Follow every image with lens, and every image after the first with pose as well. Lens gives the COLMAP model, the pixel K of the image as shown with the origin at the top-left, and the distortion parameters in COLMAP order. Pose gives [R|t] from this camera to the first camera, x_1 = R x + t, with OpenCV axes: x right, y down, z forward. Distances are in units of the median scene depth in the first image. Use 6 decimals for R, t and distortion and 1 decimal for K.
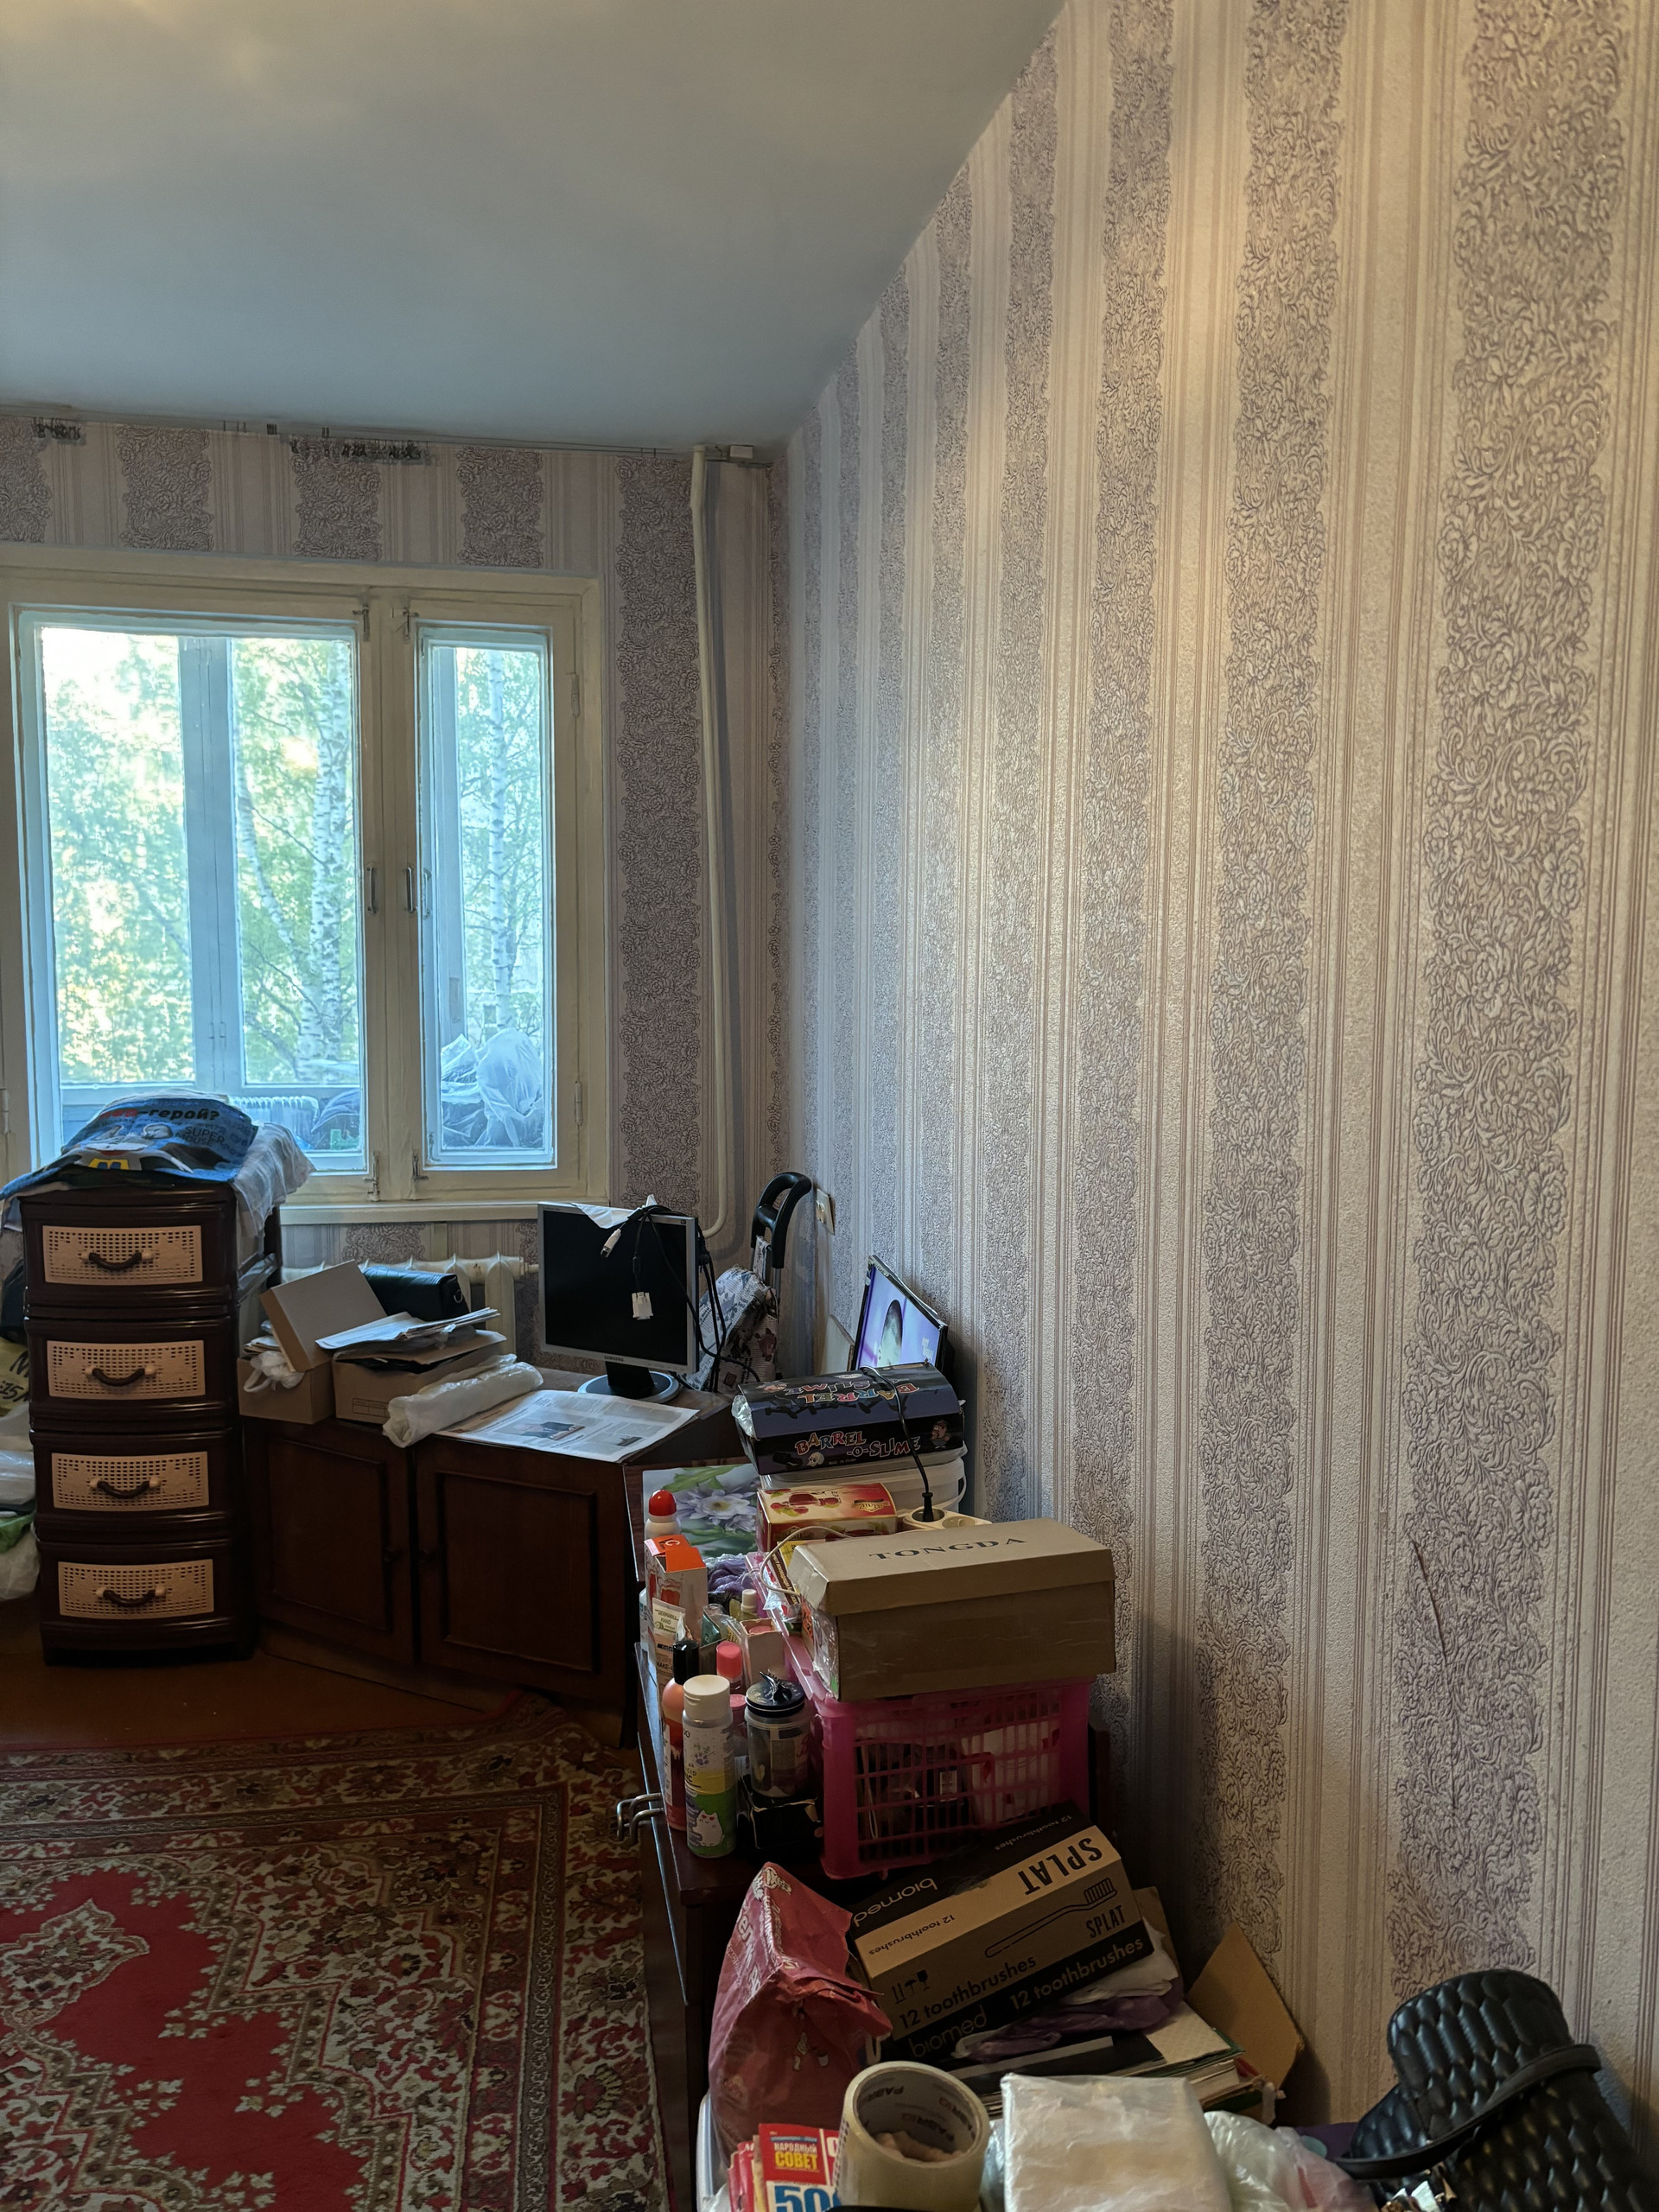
lens RADIAL K [[1658.4, 0, 841.9], [0, 1658.4, 1111.0], [0, 0, 1]] dist [0.049465, -0.054550]
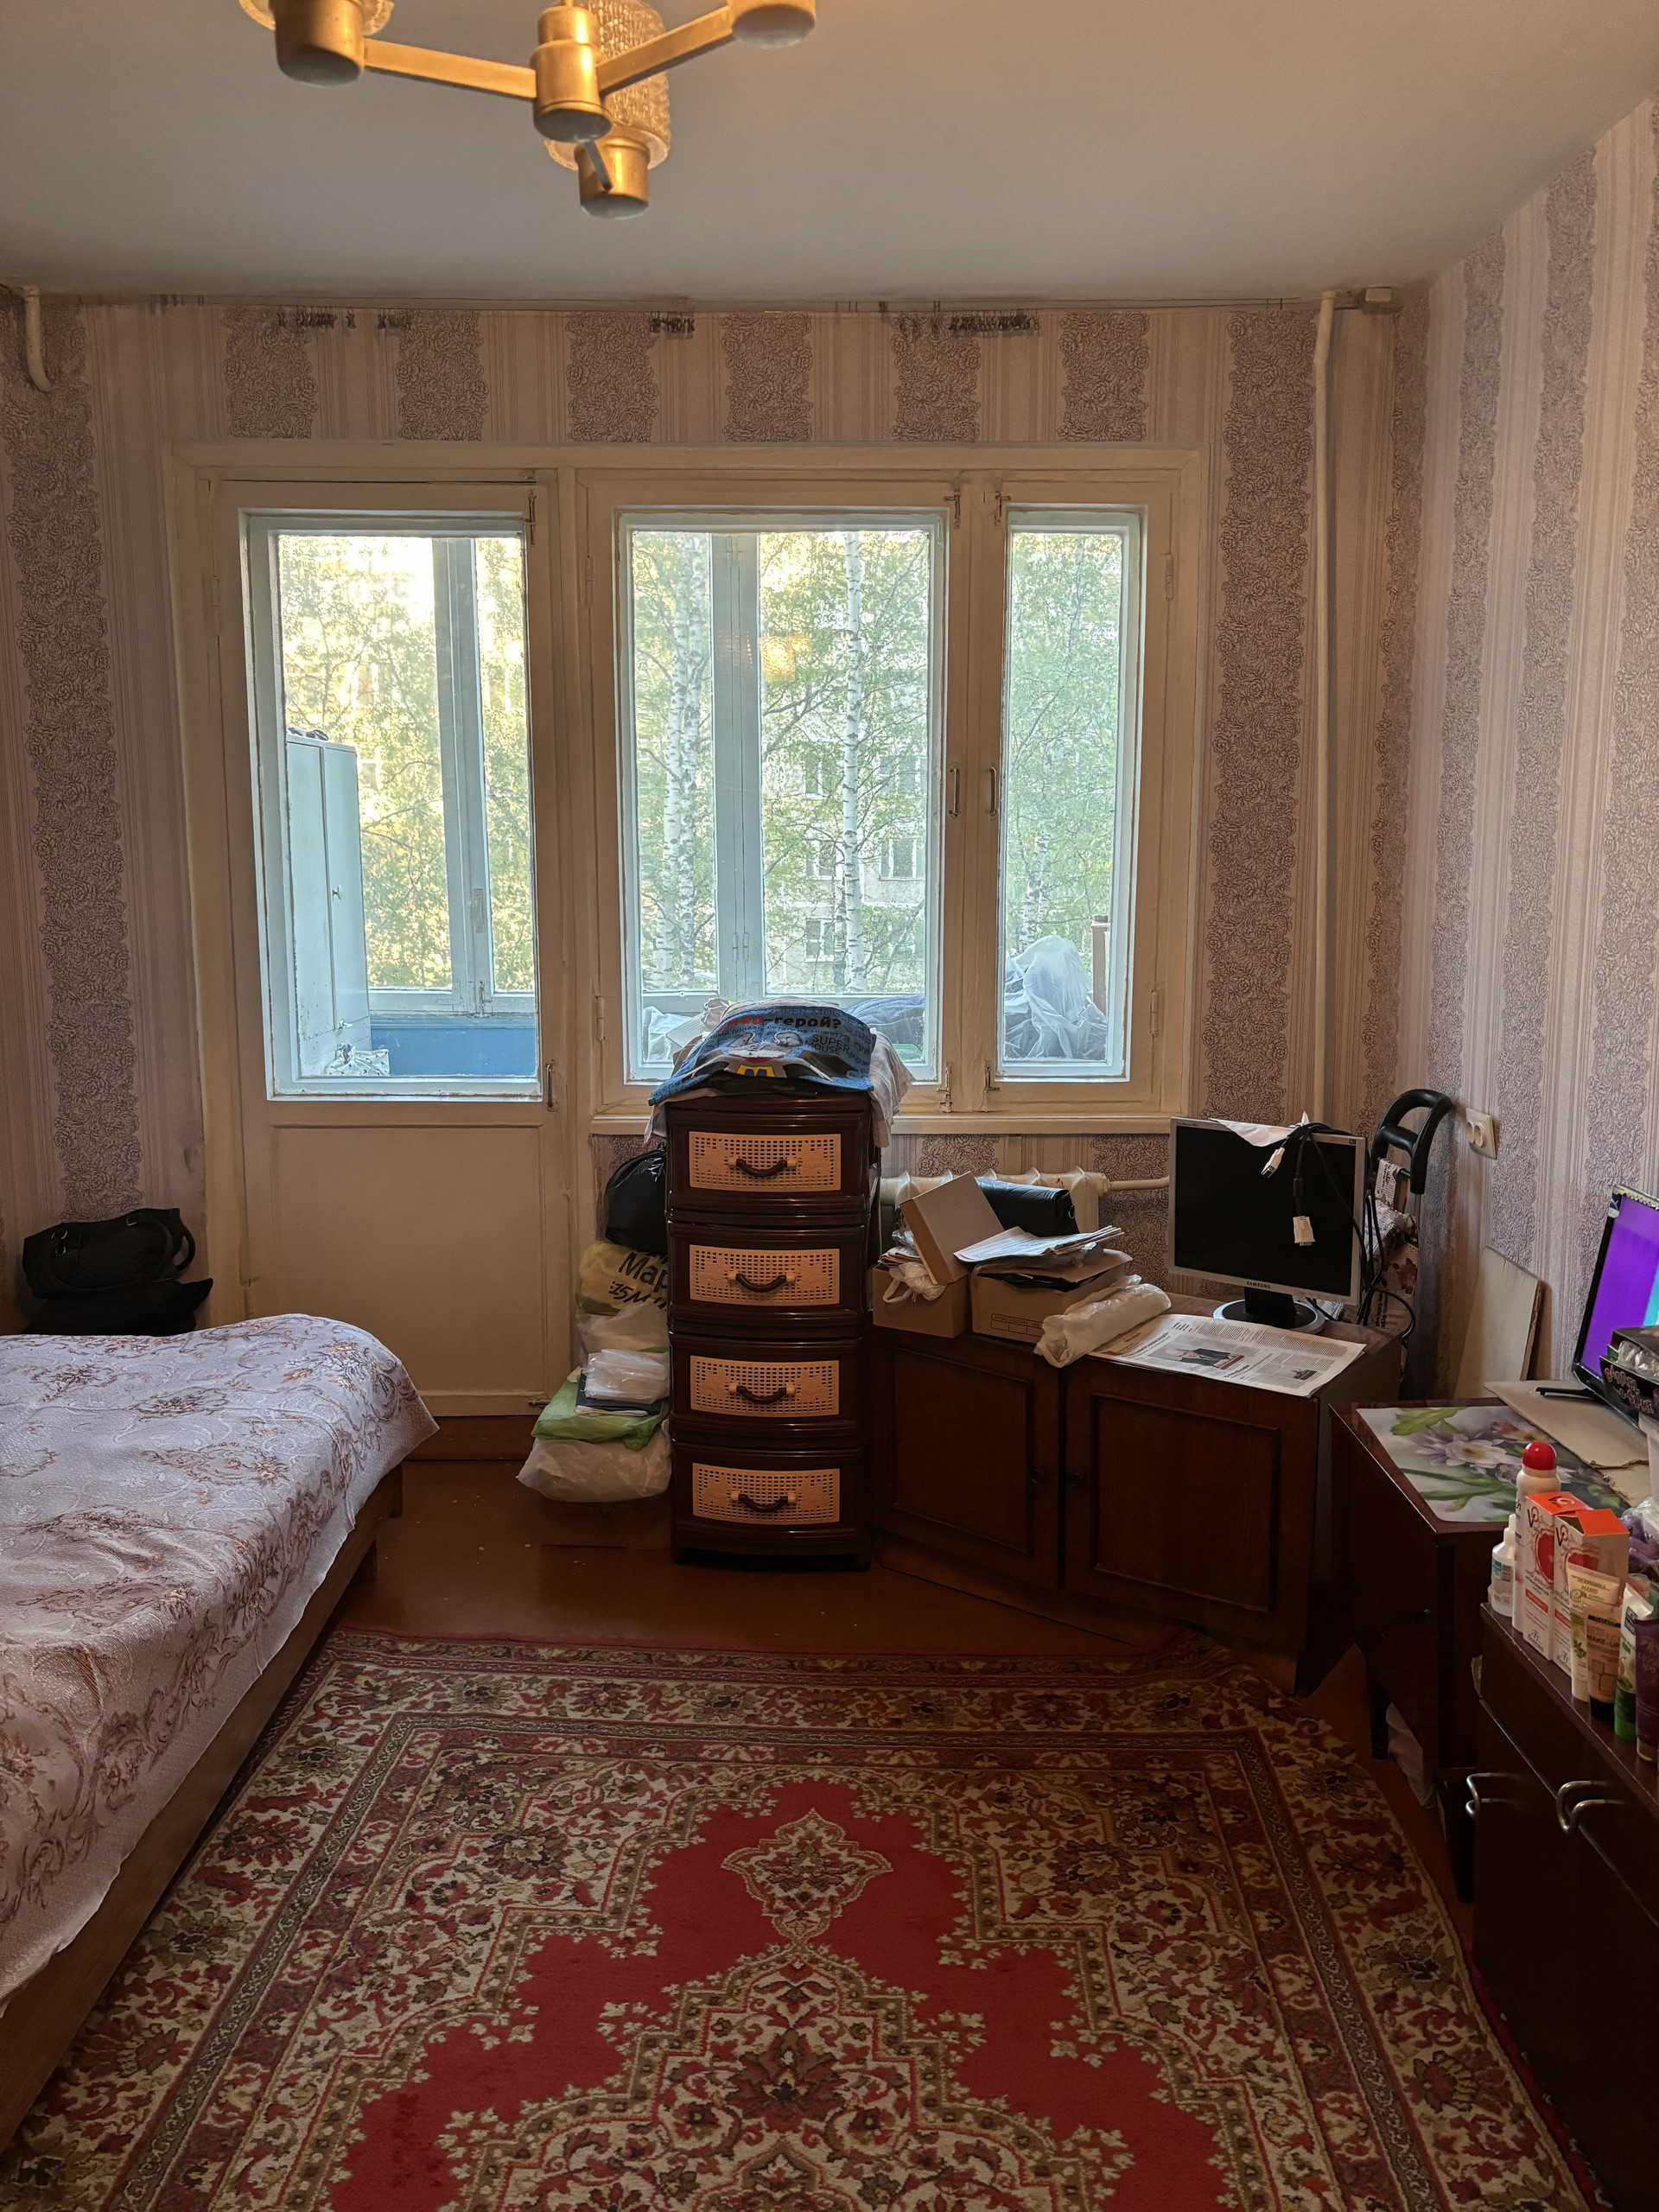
lens RADIAL K [[1658.4, 0, 826.8], [0, 1658.4, 1097.4], [0, 0, 1]] dist [0.049465, -0.054550]
pose [[0.983993, 0.014875, -0.177583, -0.216701], [-0.007360, 0.999052, 0.042907, 0.005091], [0.178053, -0.040913, 0.983170, 0.036747]]
